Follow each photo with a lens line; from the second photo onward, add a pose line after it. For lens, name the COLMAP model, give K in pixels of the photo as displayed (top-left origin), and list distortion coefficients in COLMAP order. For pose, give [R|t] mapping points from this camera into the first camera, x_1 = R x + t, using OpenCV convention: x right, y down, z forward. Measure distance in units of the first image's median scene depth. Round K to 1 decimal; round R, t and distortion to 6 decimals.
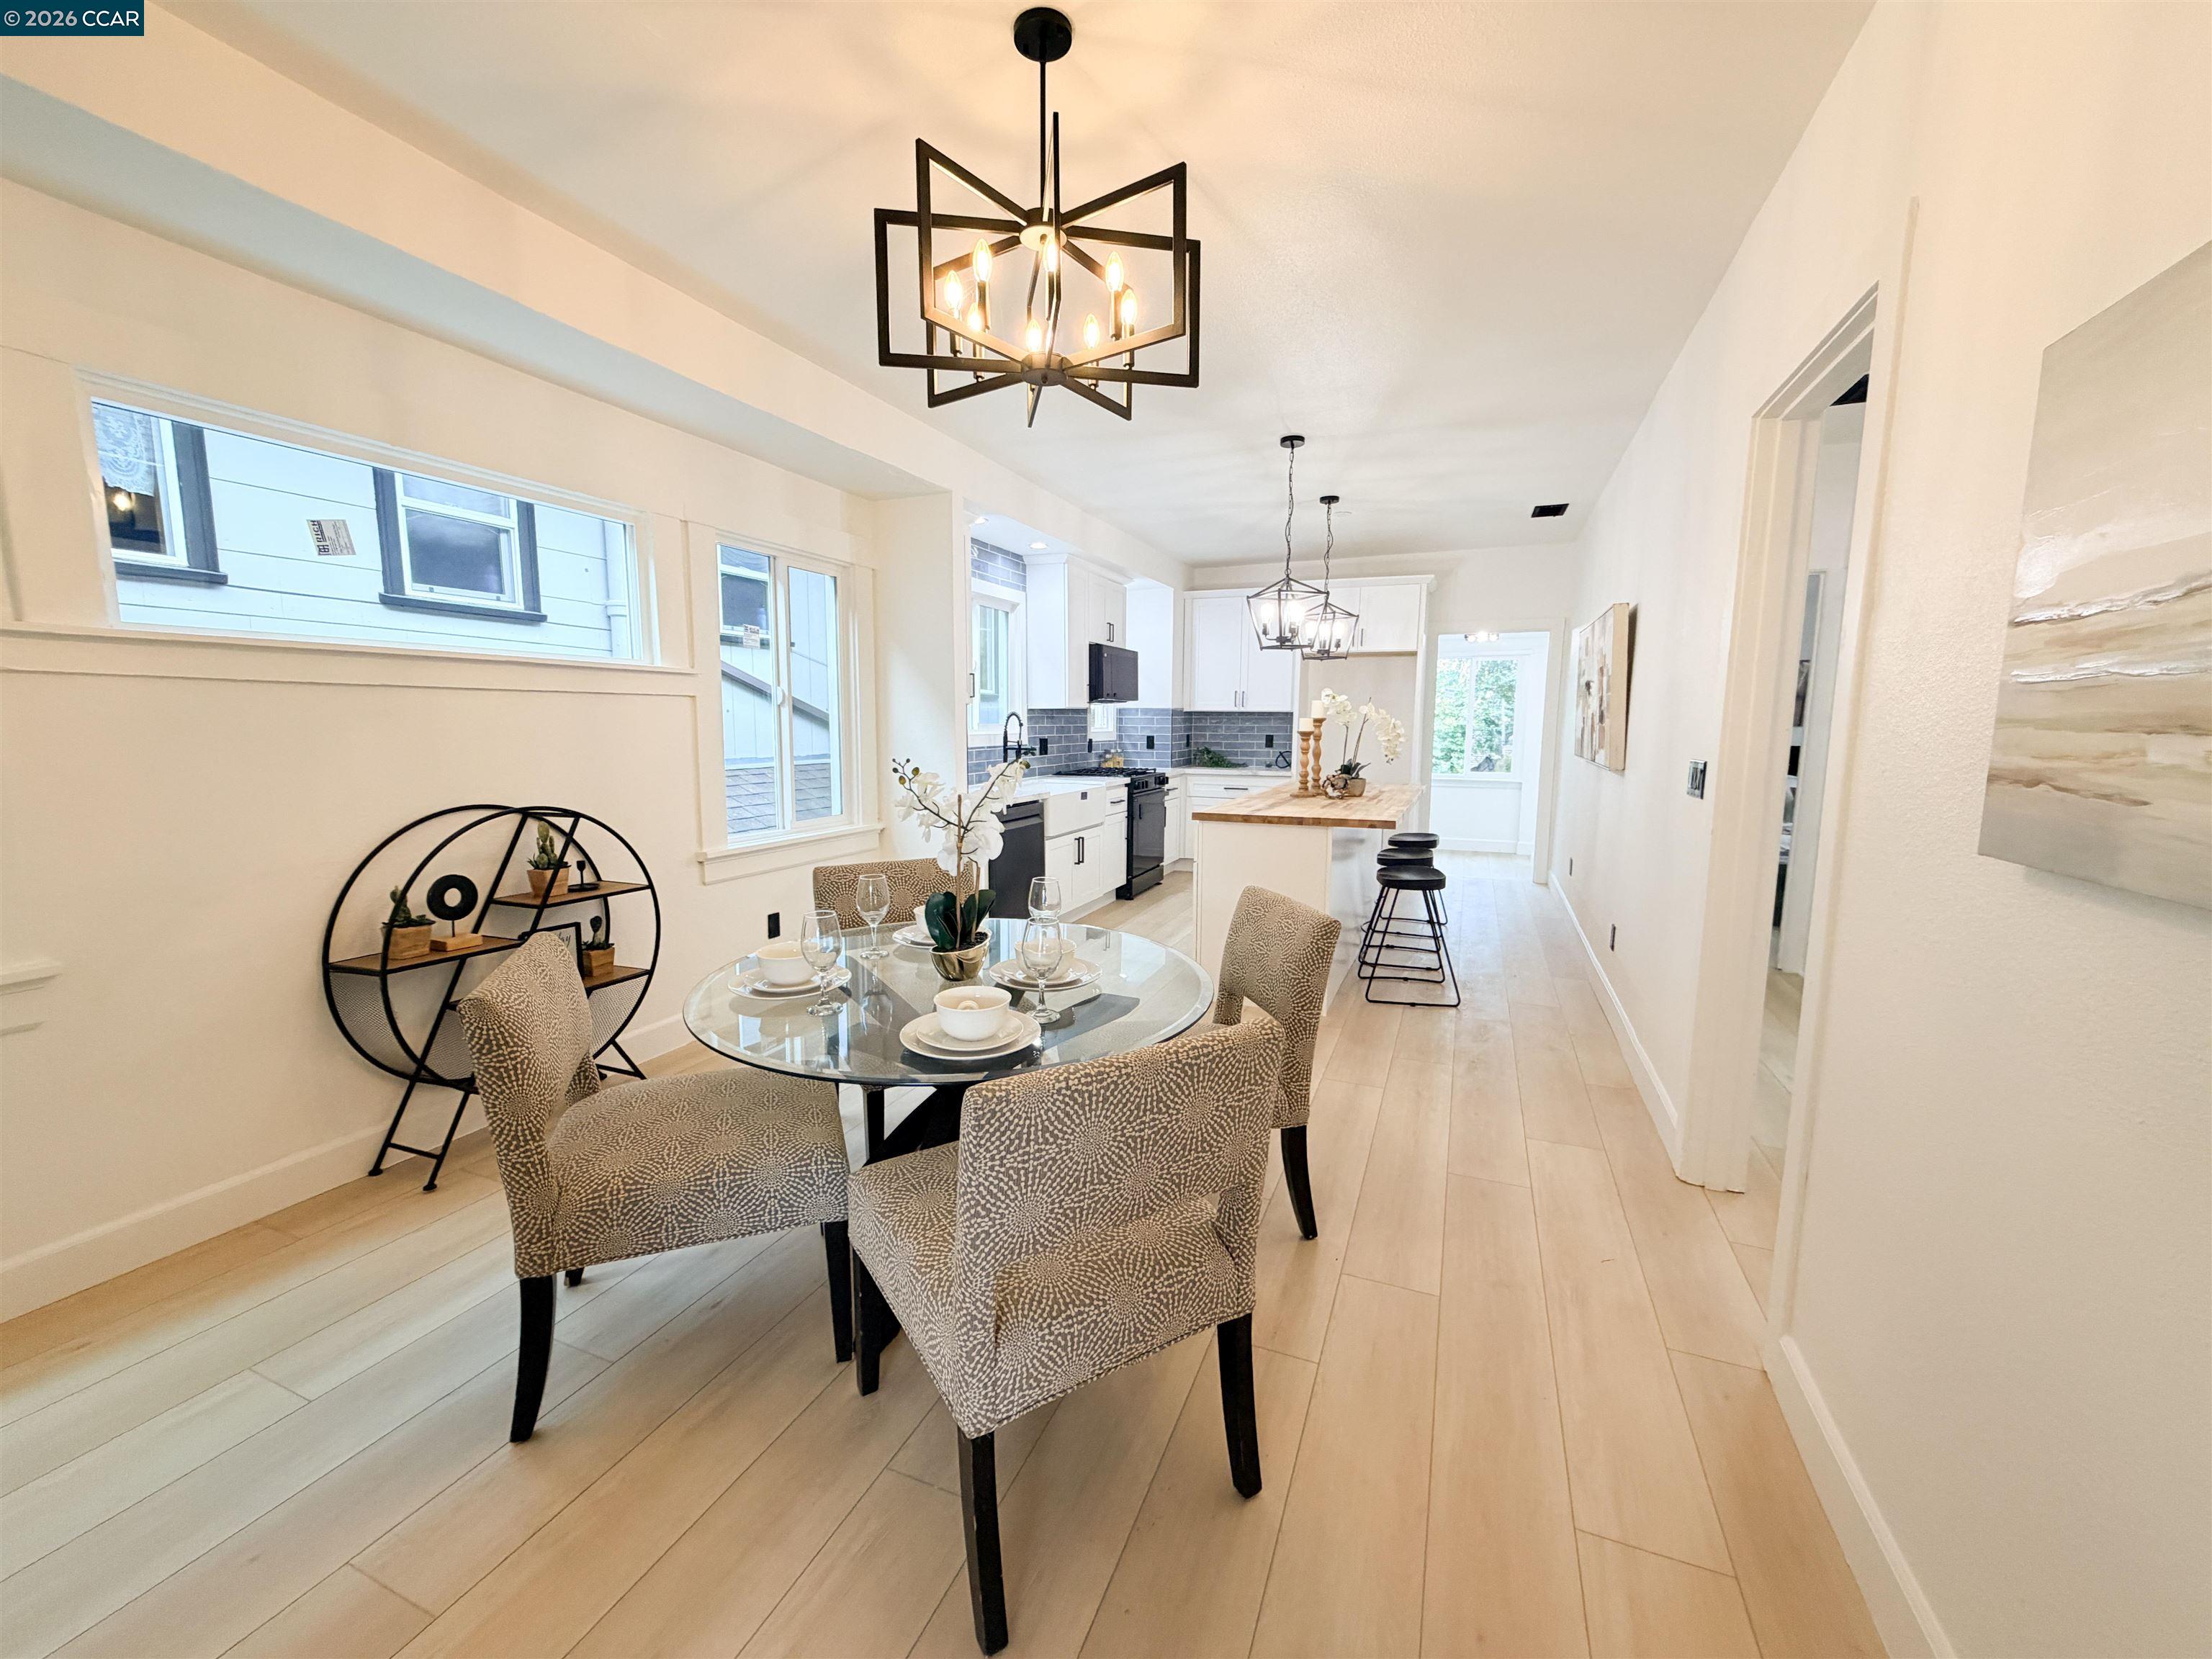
lens RADIAL K [[883.3, 0, 1087.1], [0, 883.3, 830.0], [0, 0, 1]] dist [-0.000874, -0.000336]
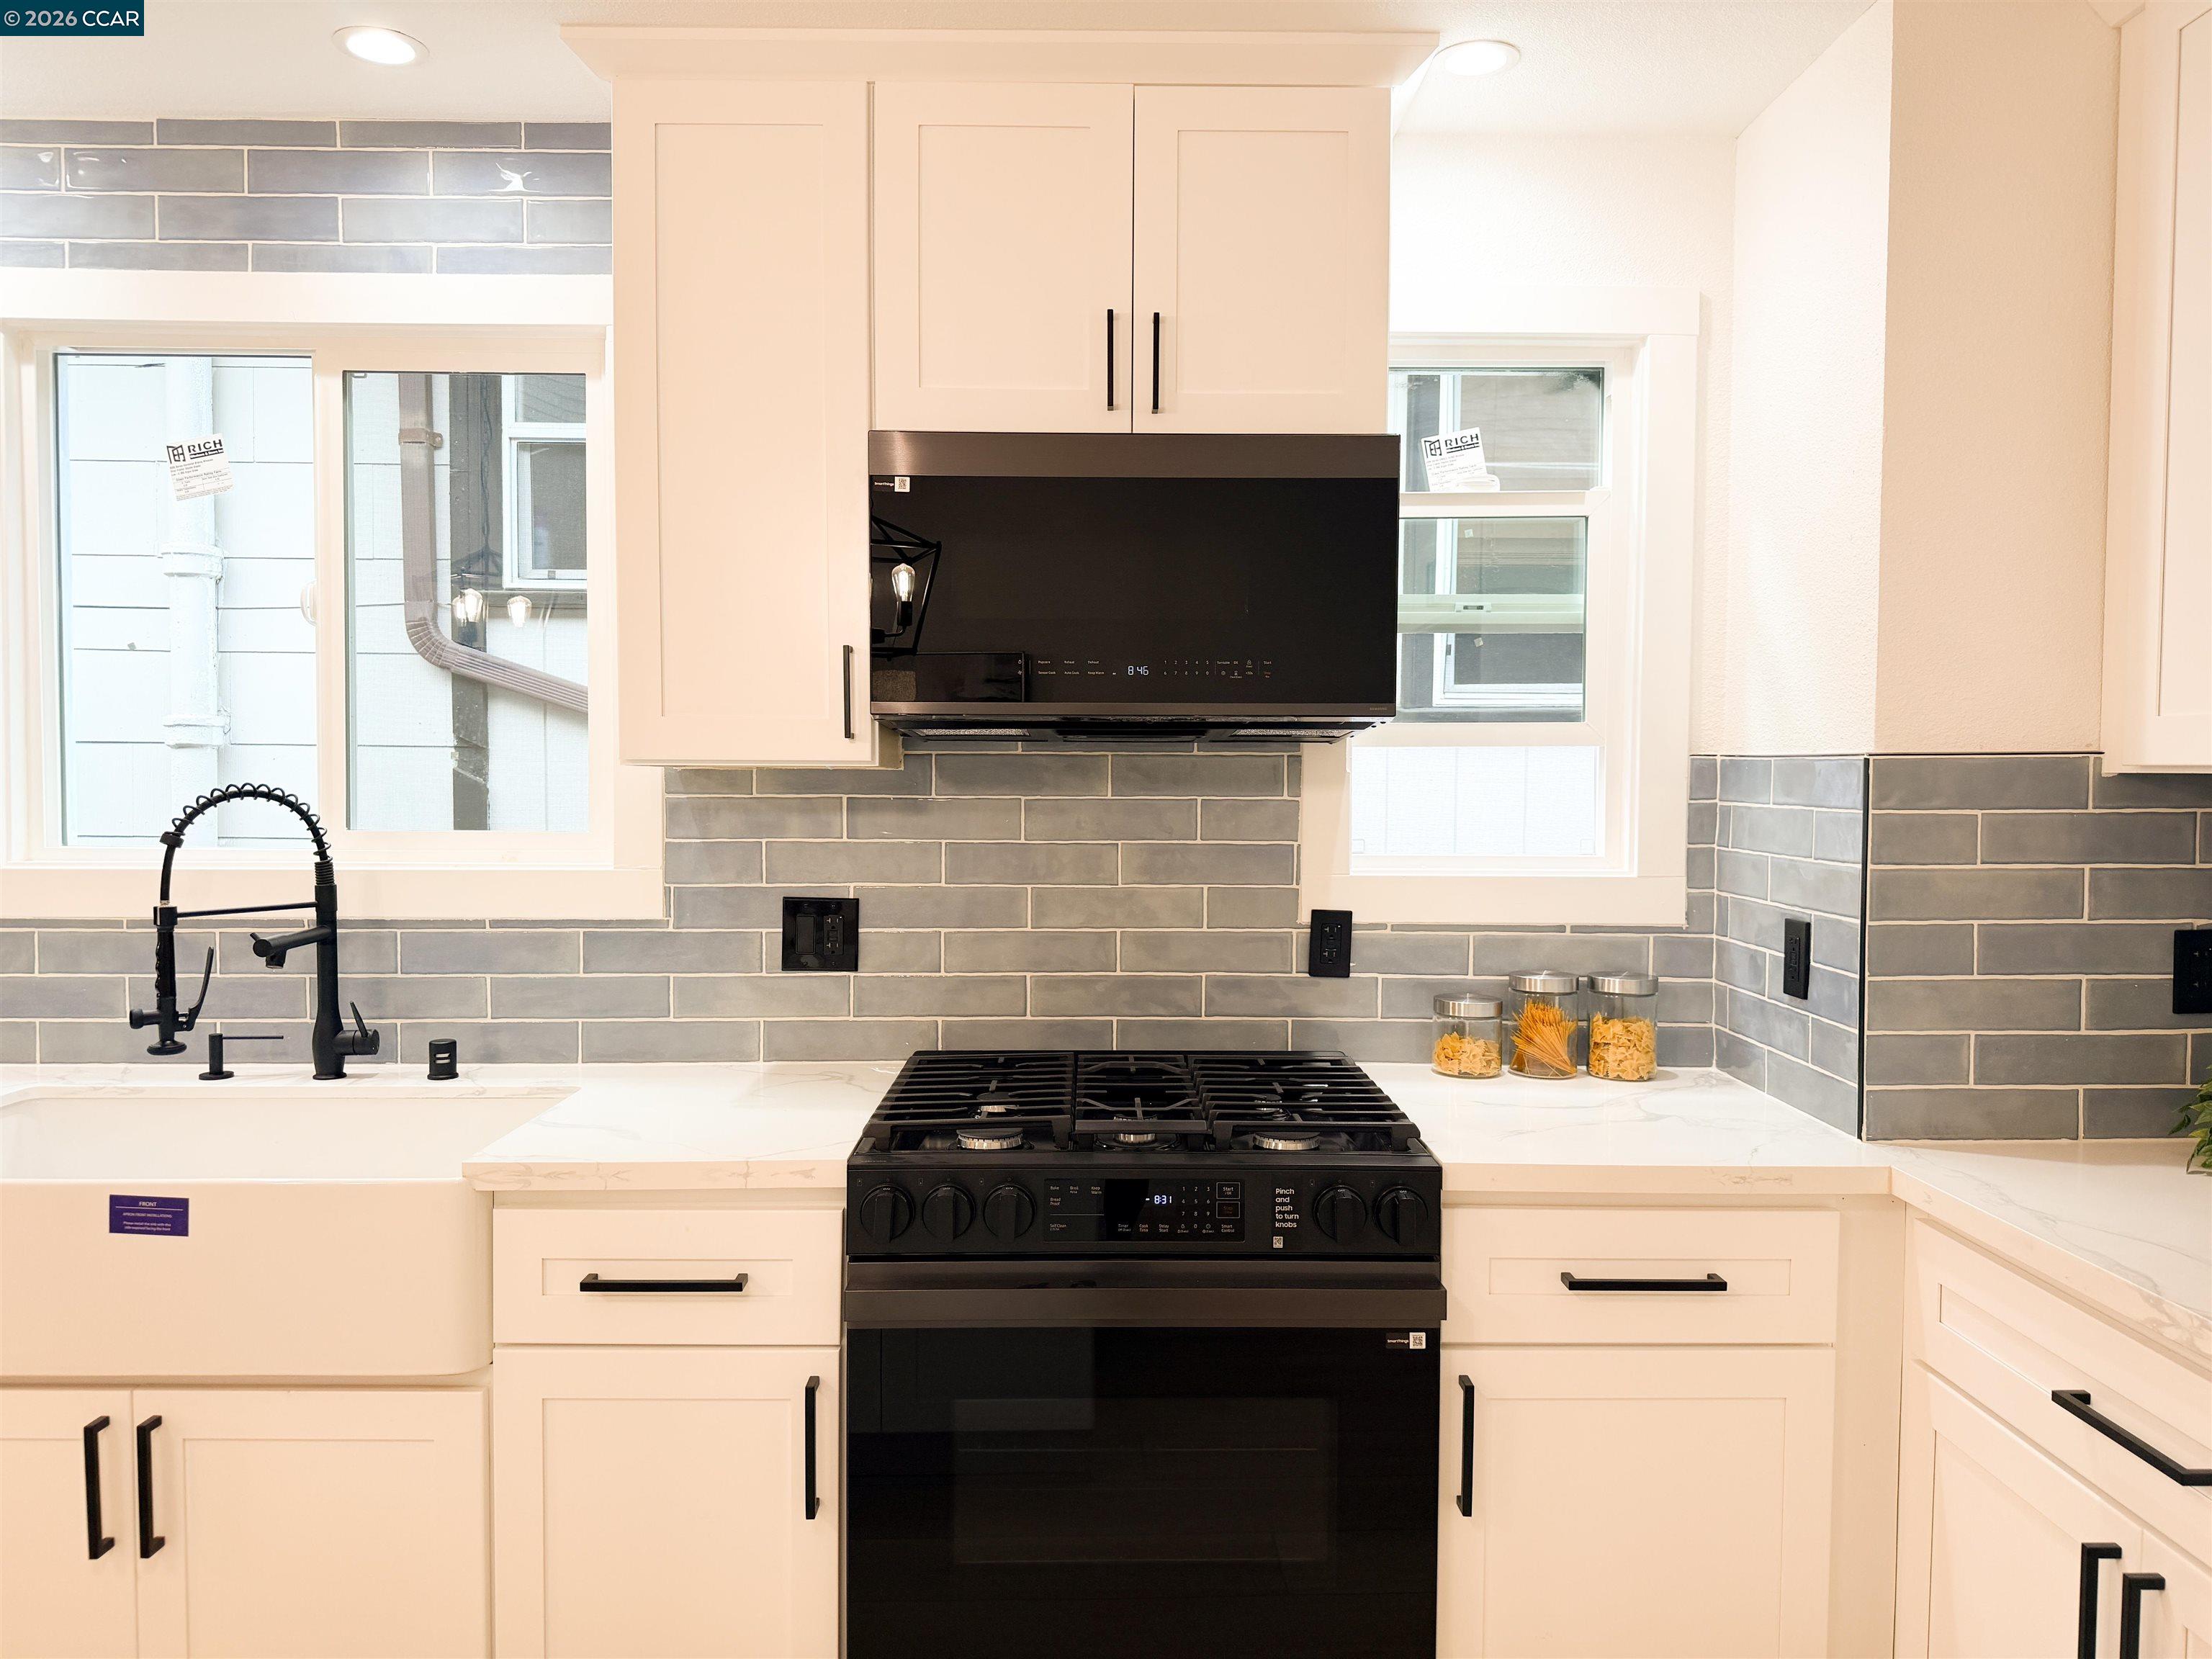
lens RADIAL K [[1557.2, 0, 1102.6], [0, 1557.2, 817.2], [0, 0, 1]] dist [0.035903, -0.036791]
pose [[0.401946, 0.025652, -0.915304, 0.331564], [-0.115933, 0.992989, -0.023082, -0.119417], [0.908294, 0.115392, 0.402102, 0.876886]]
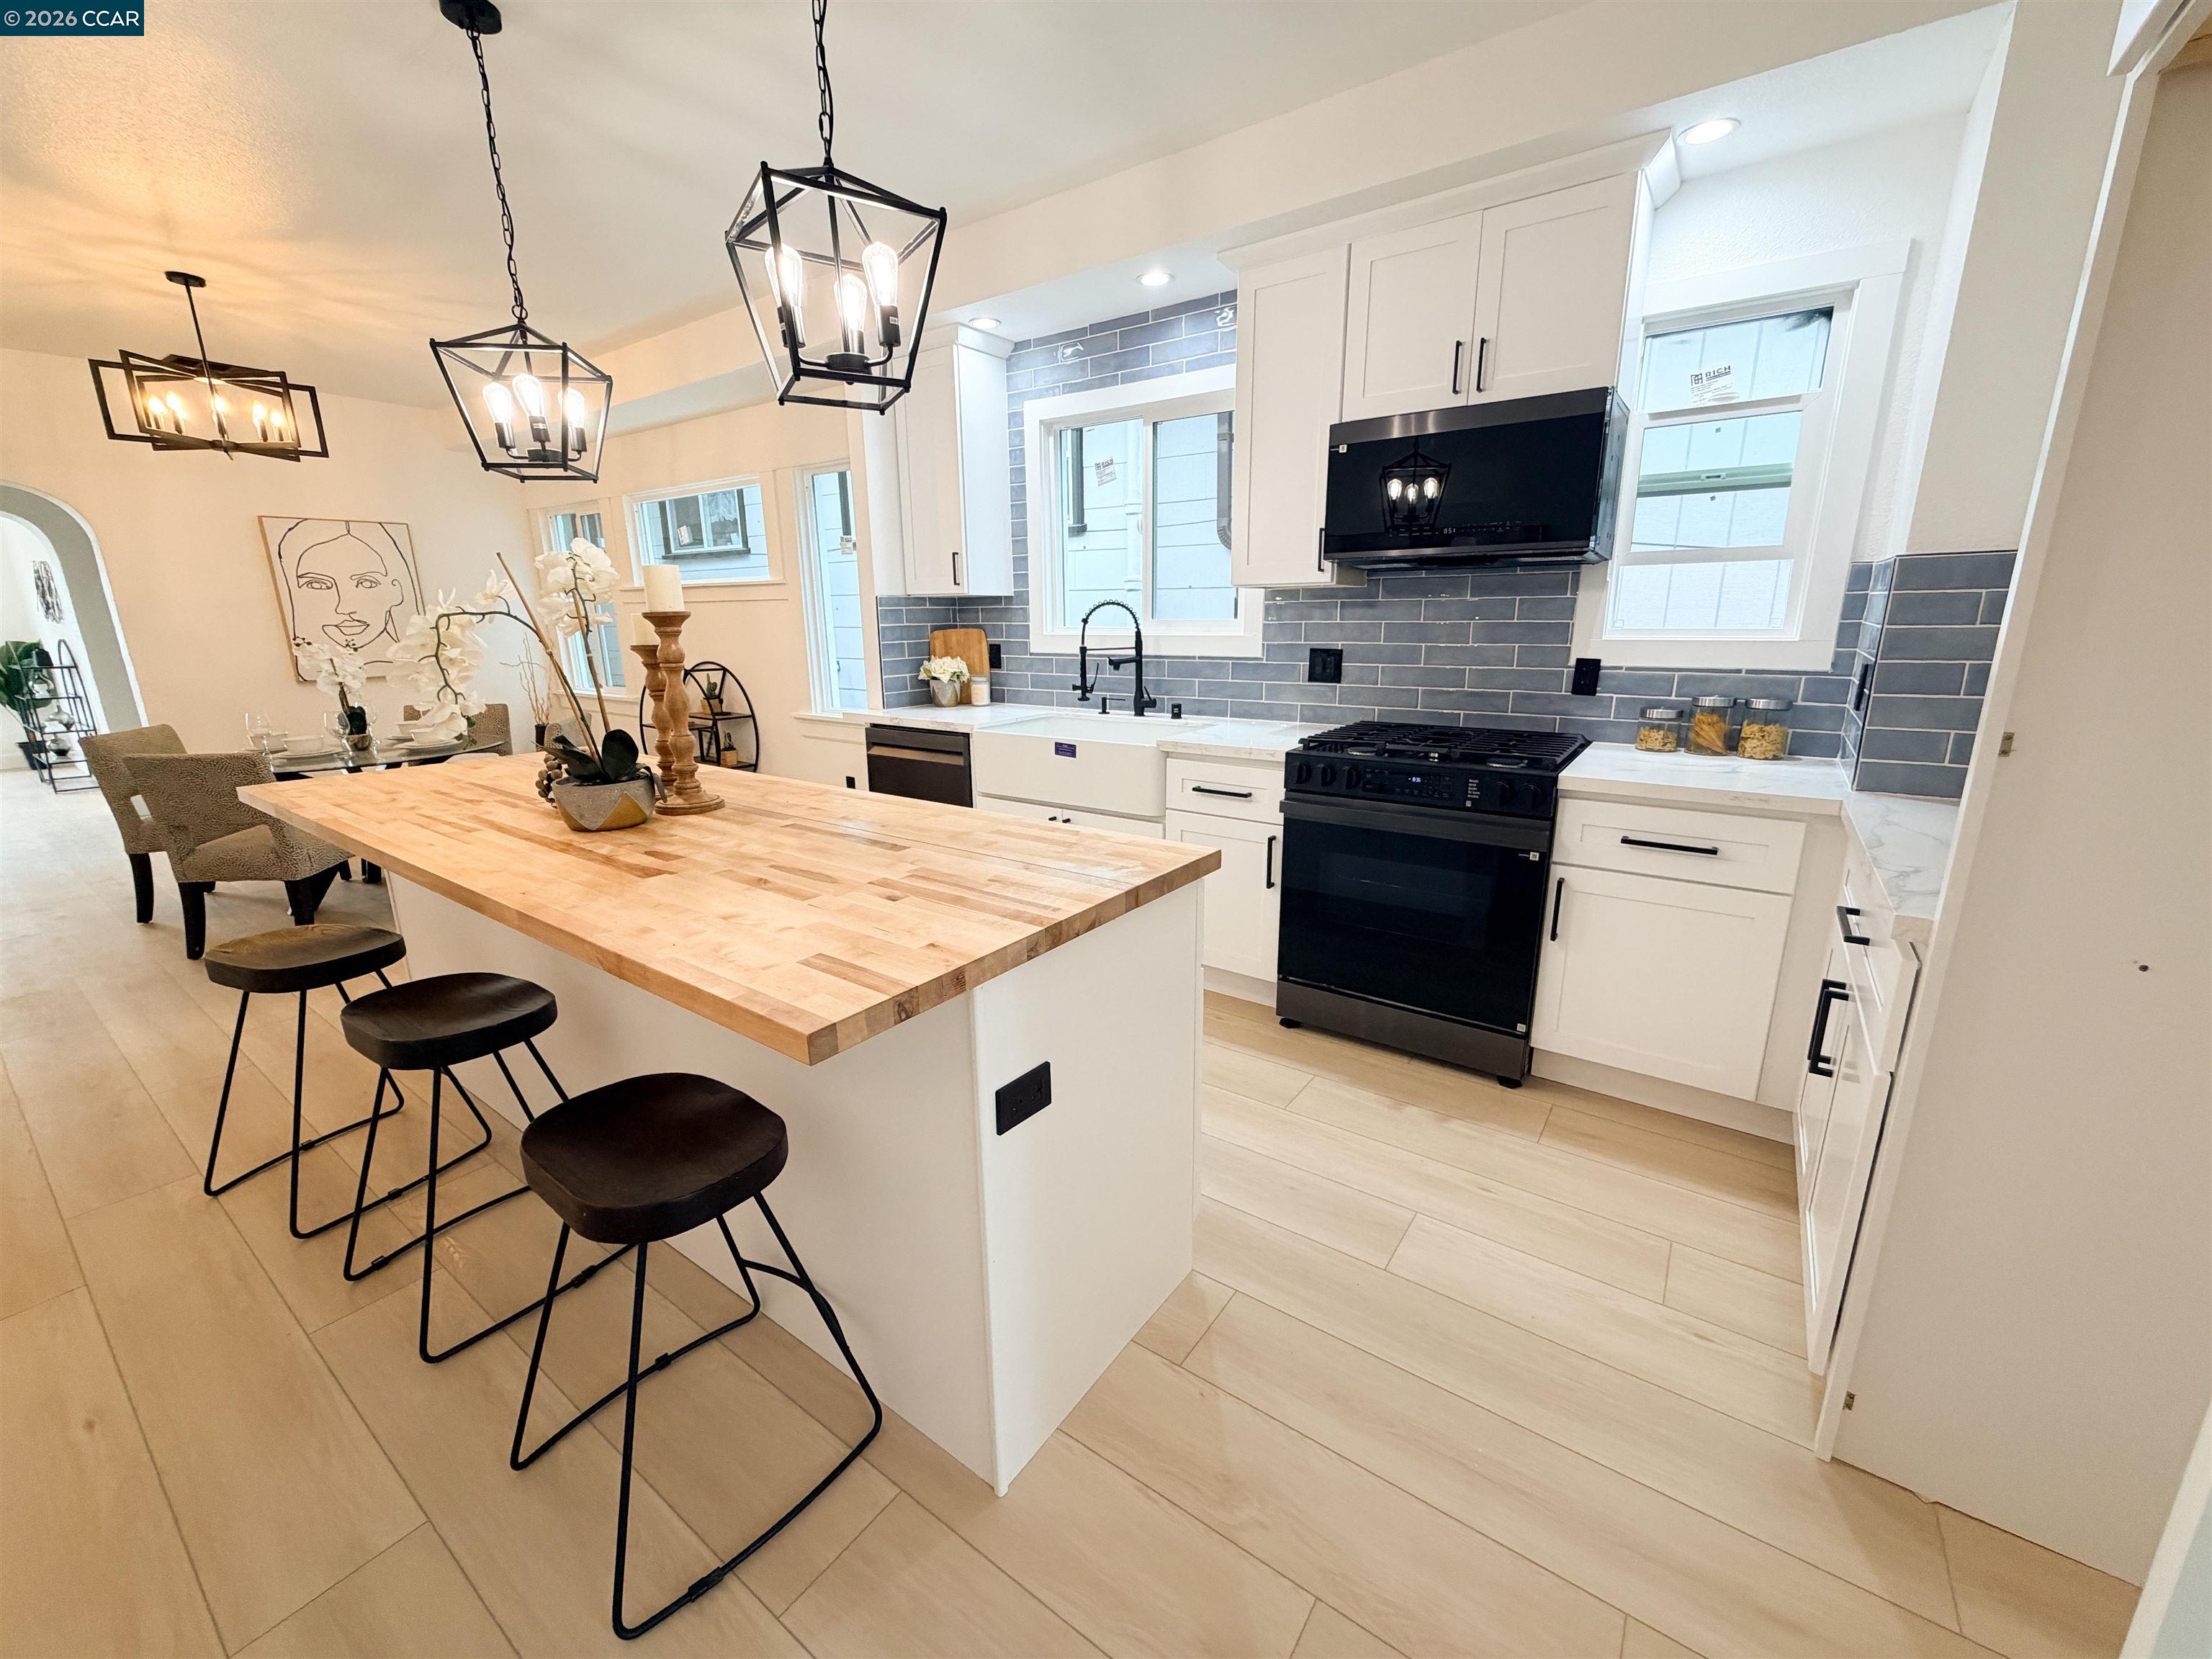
lens RADIAL K [[883.3, 0, 1088.3], [0, 883.3, 826.3], [0, 0, 1]] dist [-0.000874, -0.000336]
pose [[-0.234215, 0.230906, -0.944365, 0.456809], [-0.107722, 0.959239, 0.261259, -0.119297], [0.966198, 0.162920, -0.199795, 0.956565]]
